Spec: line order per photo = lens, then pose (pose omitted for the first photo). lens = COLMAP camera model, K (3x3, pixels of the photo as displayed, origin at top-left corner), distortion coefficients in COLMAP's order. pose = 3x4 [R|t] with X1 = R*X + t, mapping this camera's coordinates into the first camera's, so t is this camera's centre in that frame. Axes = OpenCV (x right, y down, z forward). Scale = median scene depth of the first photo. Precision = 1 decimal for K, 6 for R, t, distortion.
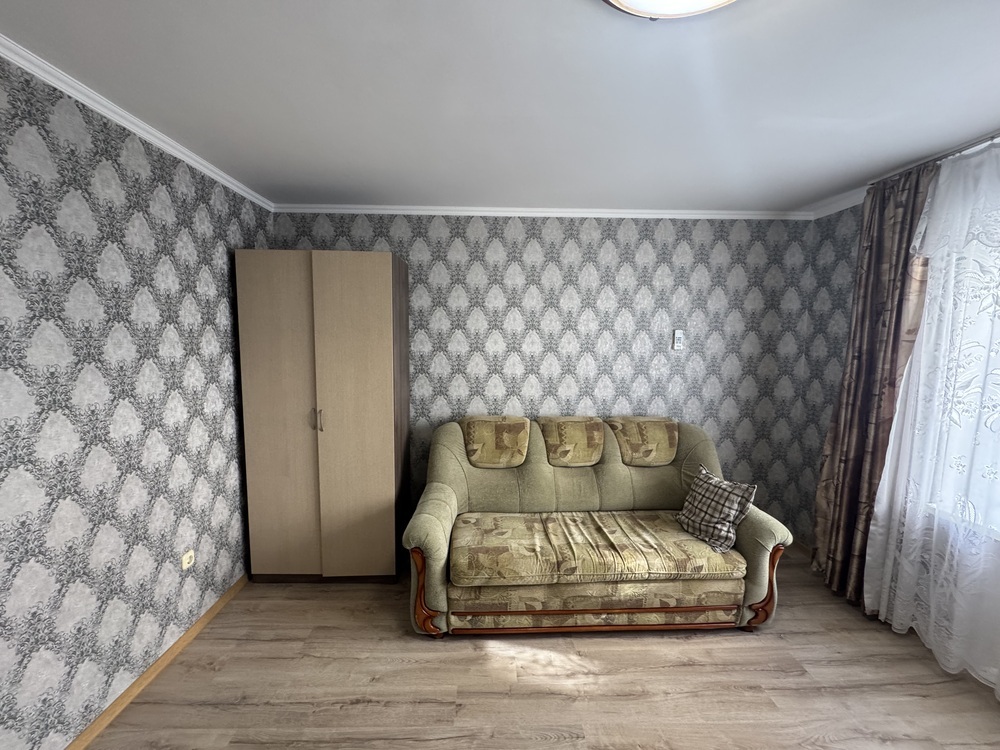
lens RADIAL K [[401.0, 0, 500.9], [0, 401.0, 374.2], [0, 0, 1]] dist [-0.007456, 0.000706]
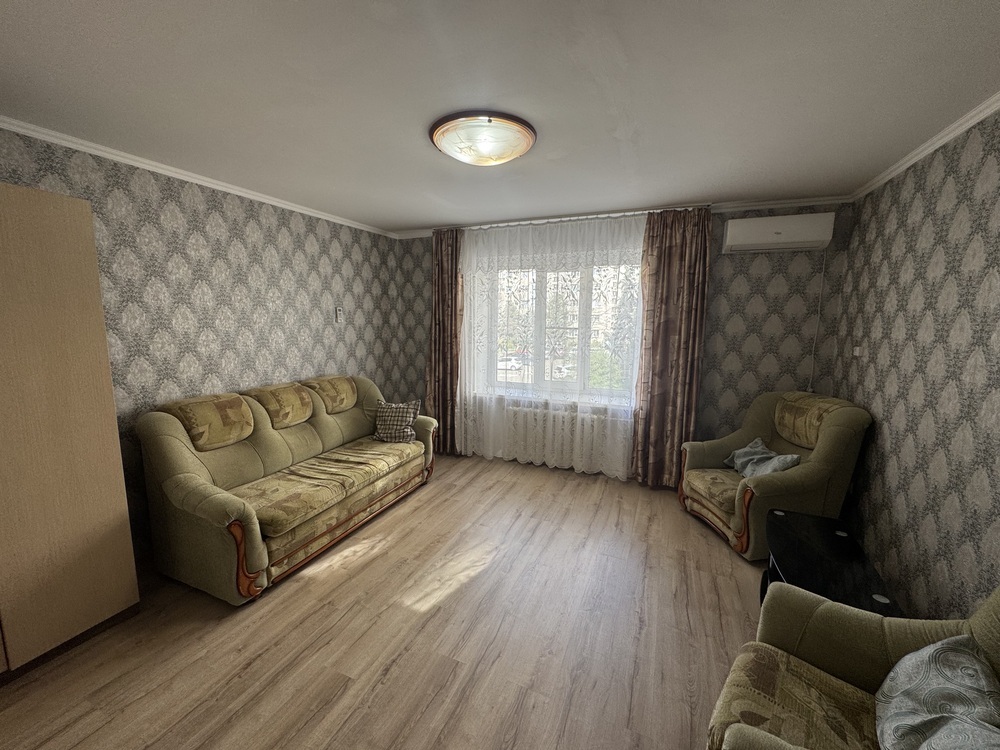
lens RADIAL K [[401.0, 0, 497.3], [0, 401.0, 373.7], [0, 0, 1]] dist [-0.007456, 0.000706]
pose [[0.423272, -0.131970, 0.896340, -0.613131], [0.078364, 0.990959, 0.108896, 0.003097], [-0.902607, 0.024148, 0.429787, -0.035298]]
